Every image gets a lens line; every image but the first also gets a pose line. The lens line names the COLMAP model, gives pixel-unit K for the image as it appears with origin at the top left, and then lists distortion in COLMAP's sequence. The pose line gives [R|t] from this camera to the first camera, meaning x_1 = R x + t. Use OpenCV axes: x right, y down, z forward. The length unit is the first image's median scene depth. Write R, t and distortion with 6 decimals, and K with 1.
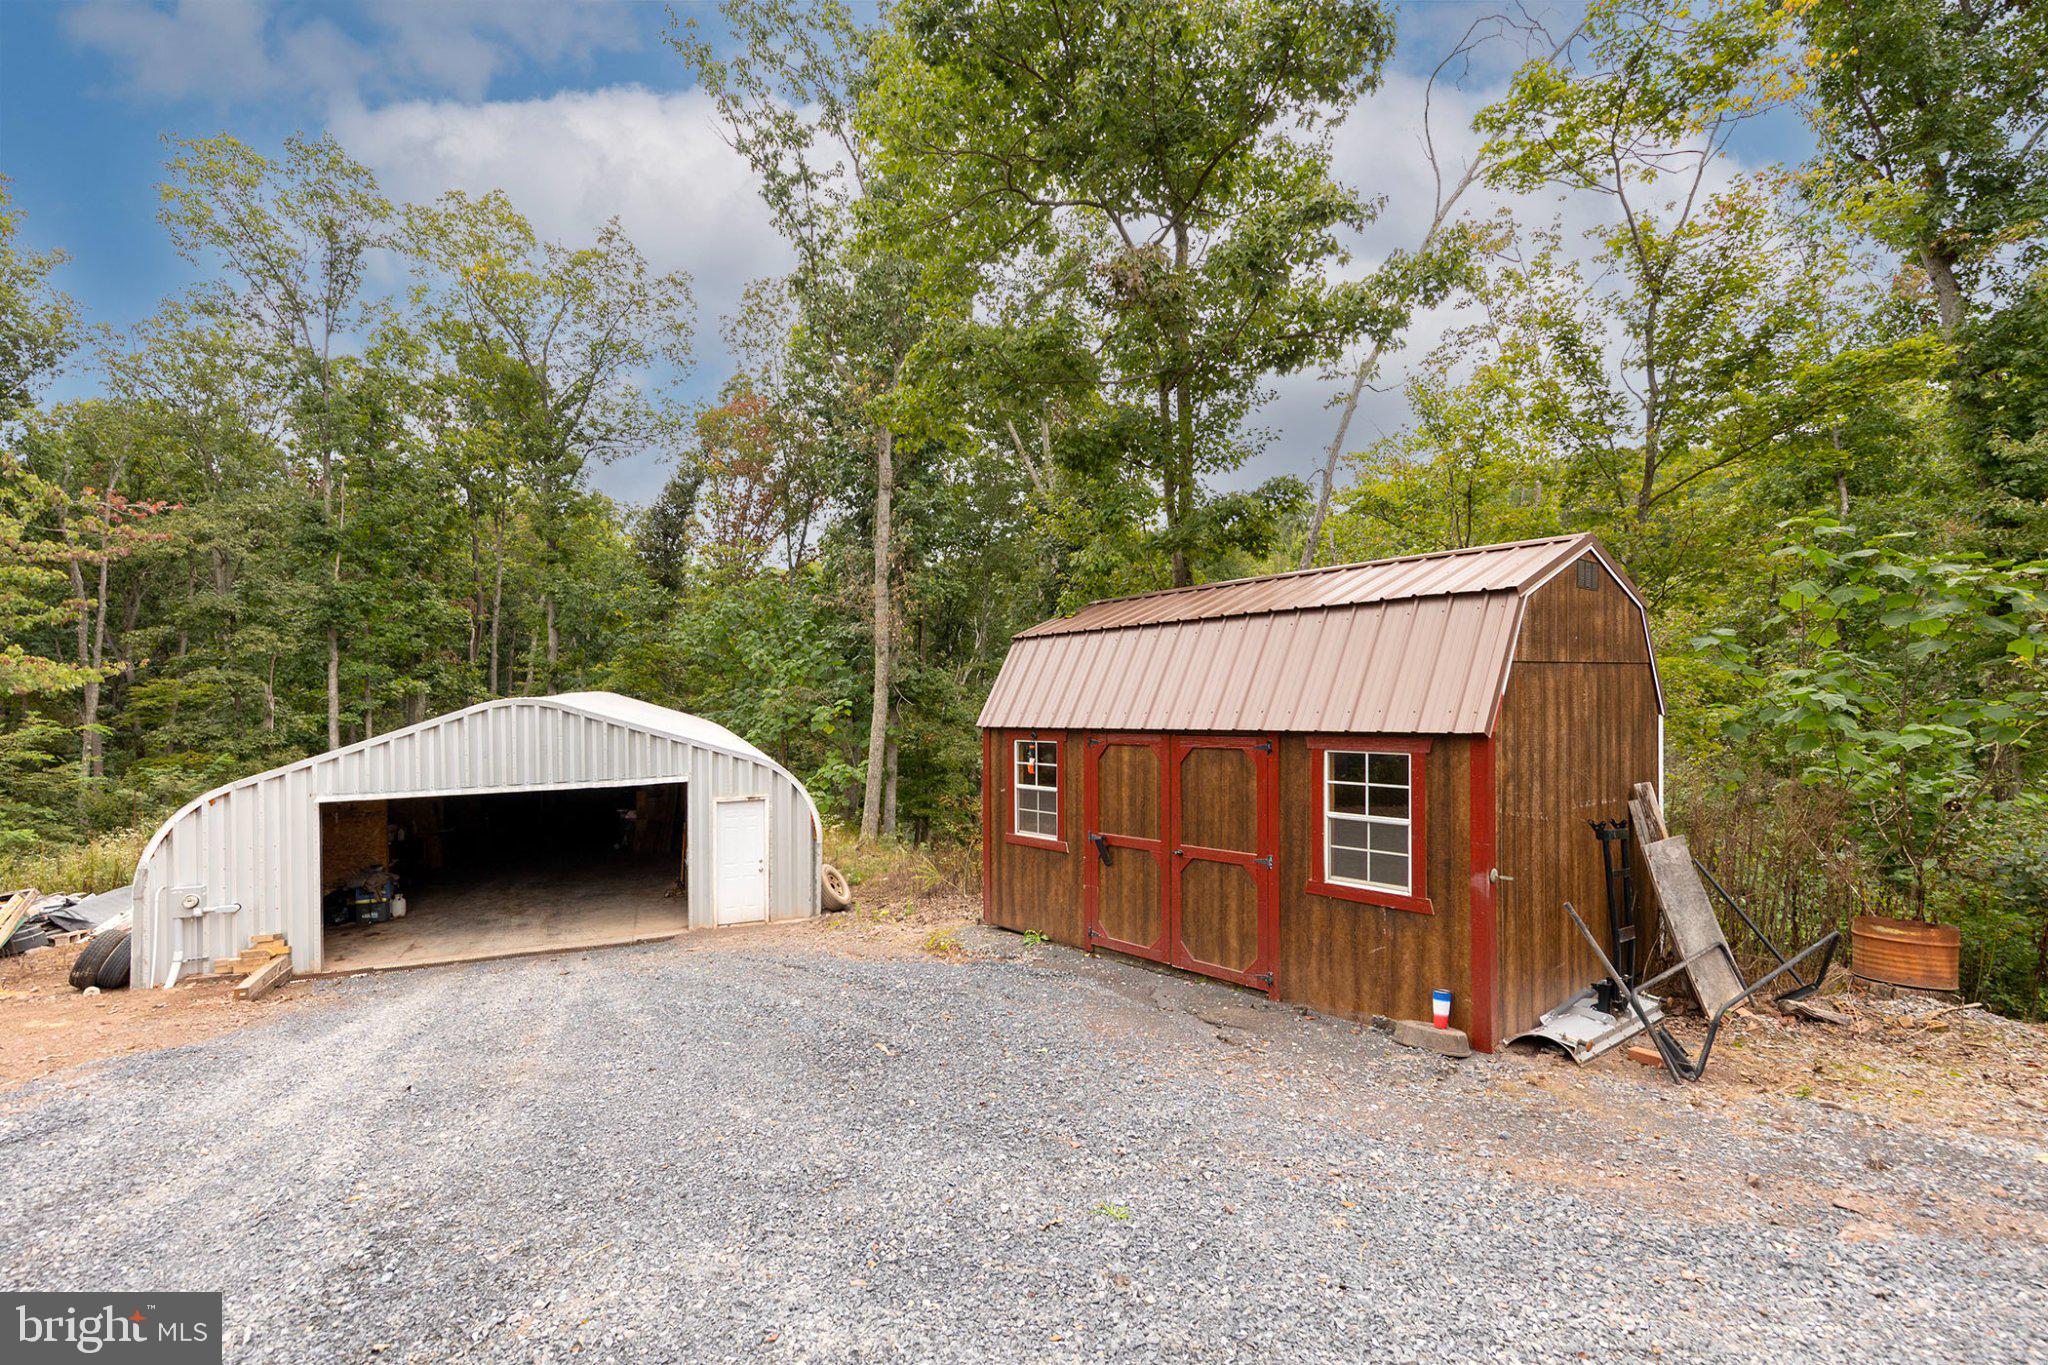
lens RADIAL K [[921.9, 0, 1022.8], [0, 921.9, 716.2], [0, 0, 1]] dist [0.000849, -0.000070]
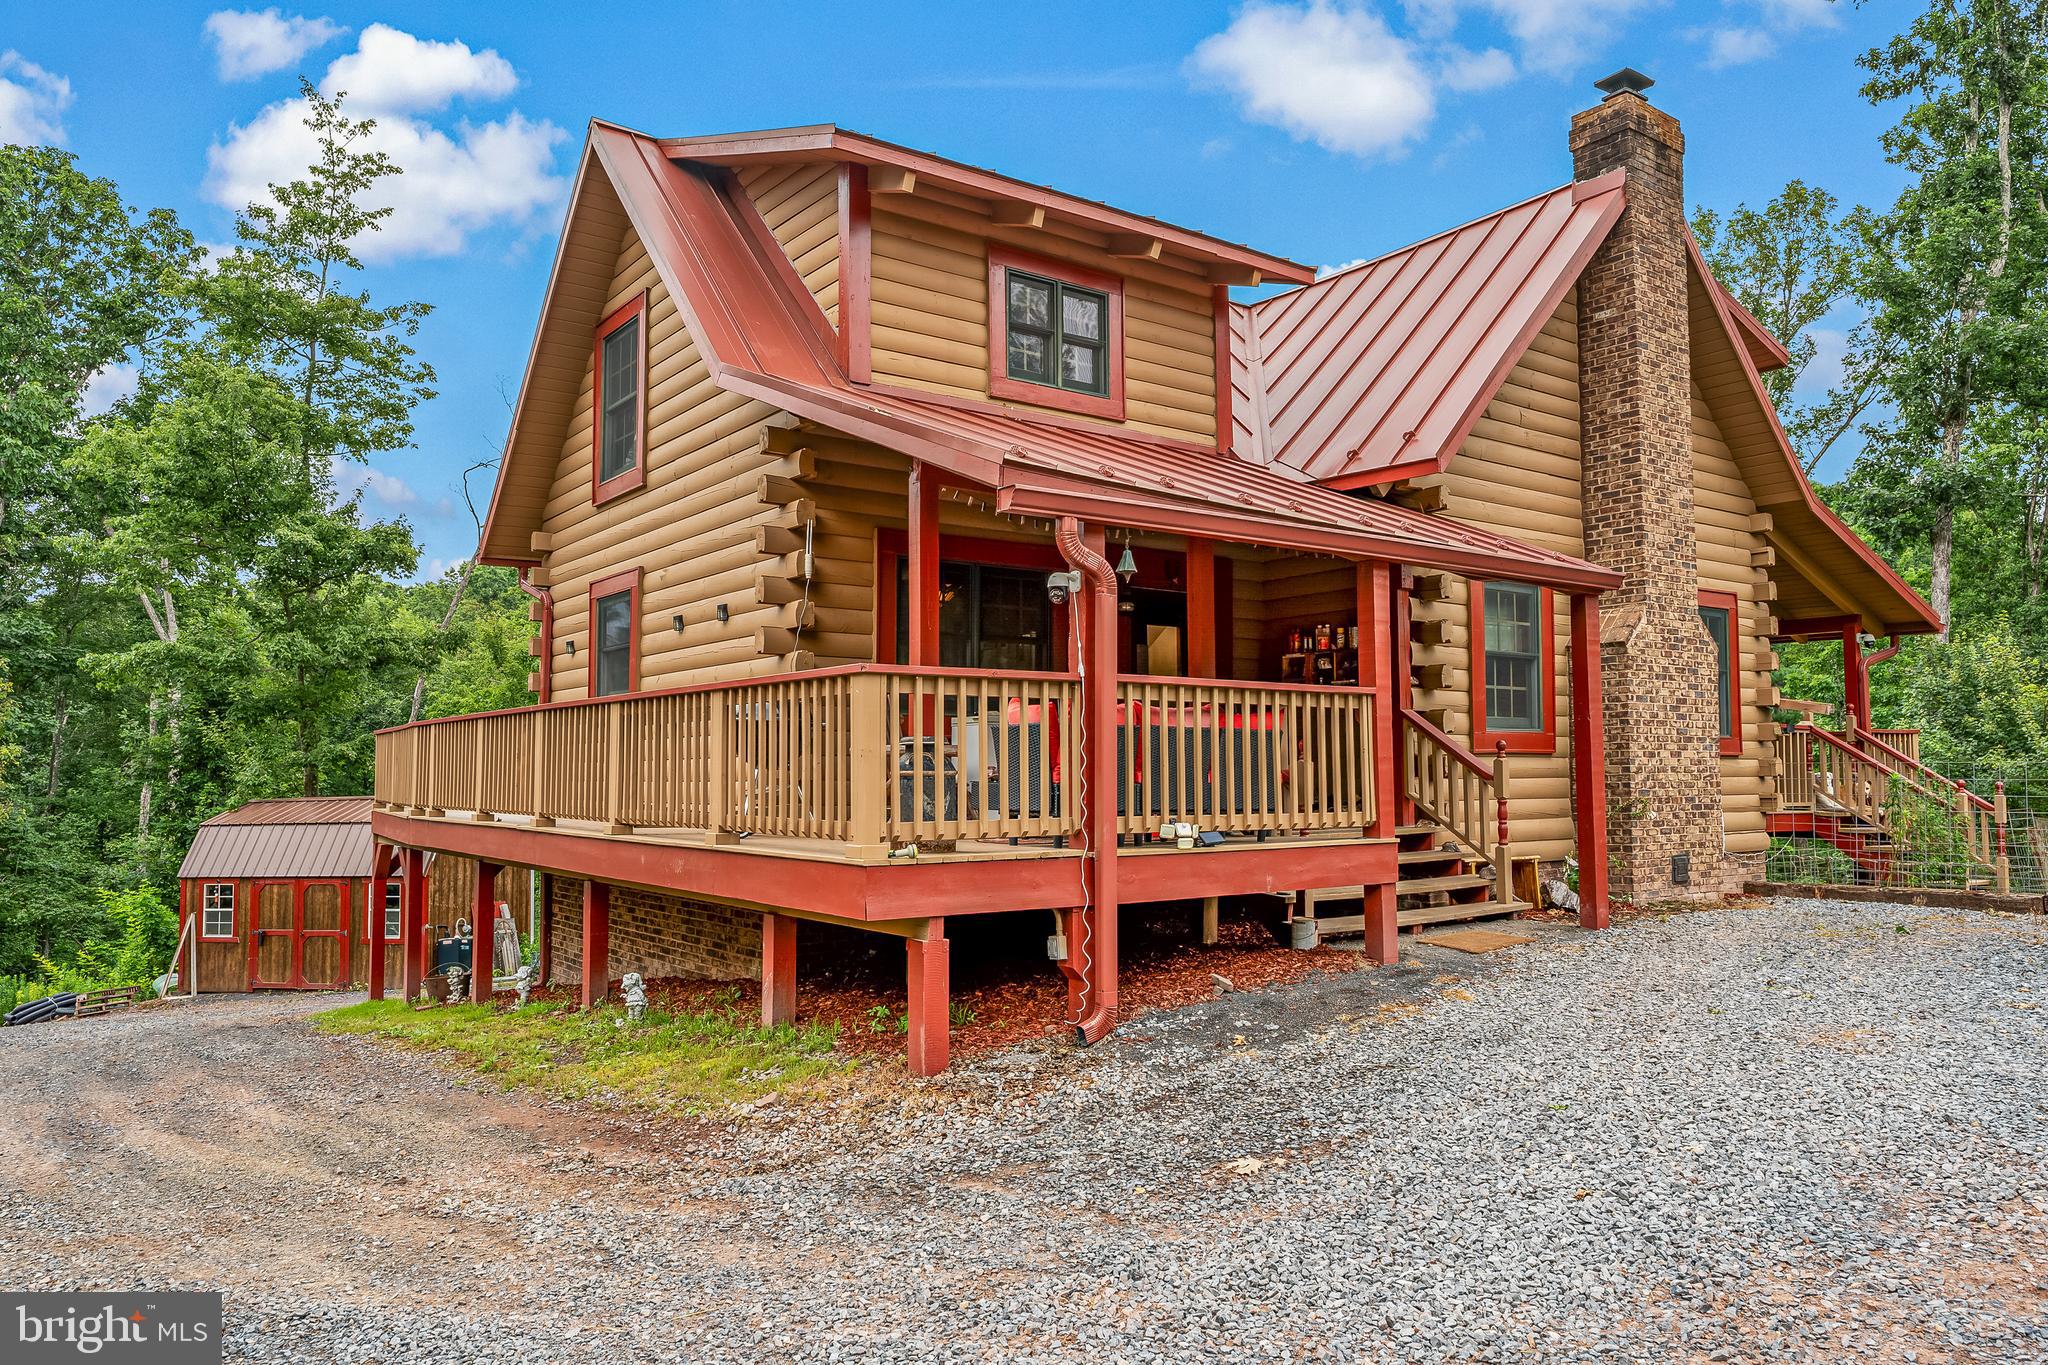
lens RADIAL K [[1400.6, 0, 1024.0], [0, 1400.6, 682.5], [0, 0, 1]] dist [-0.002259, -0.001415]
pose [[0.807443, 0.057773, 0.587111, -0.256506], [0.010545, 0.993621, -0.112276, -0.030894], [-0.589852, 0.096847, 0.801683, -1.620719]]
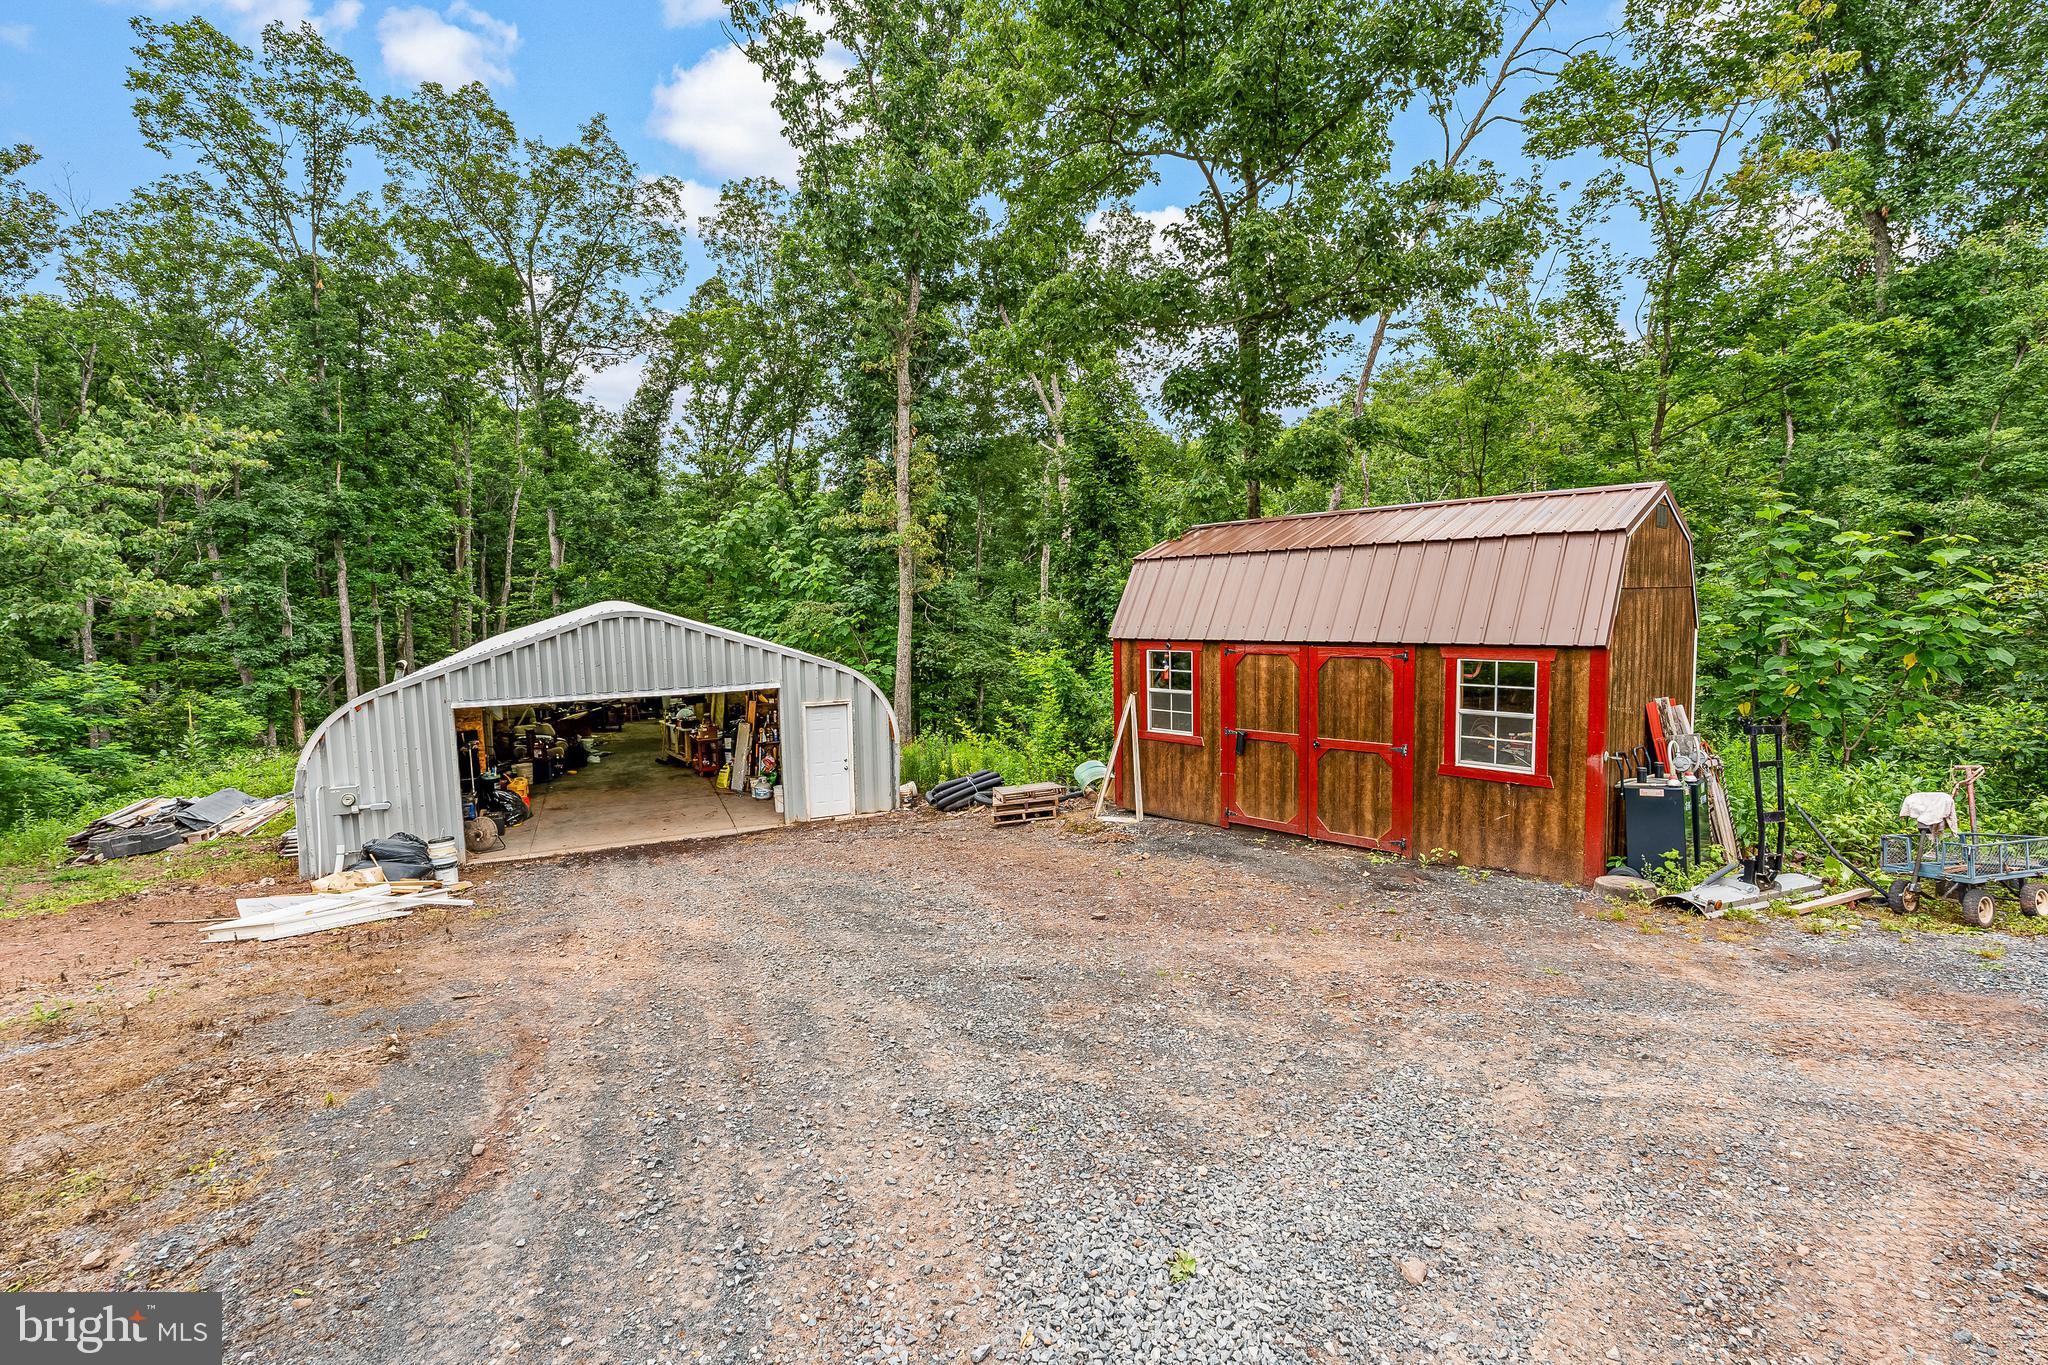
lens RADIAL K [[909.8, 0, 1024.0], [0, 909.8, 682.5], [0, 0, 1]] dist [-0.010547, 0.001450]
pose [[0.998204, -0.004000, 0.059779, -0.171851], [0.000041, 0.997814, 0.066085, -0.006082], [-0.059913, -0.065964, 0.996022, -0.092069]]
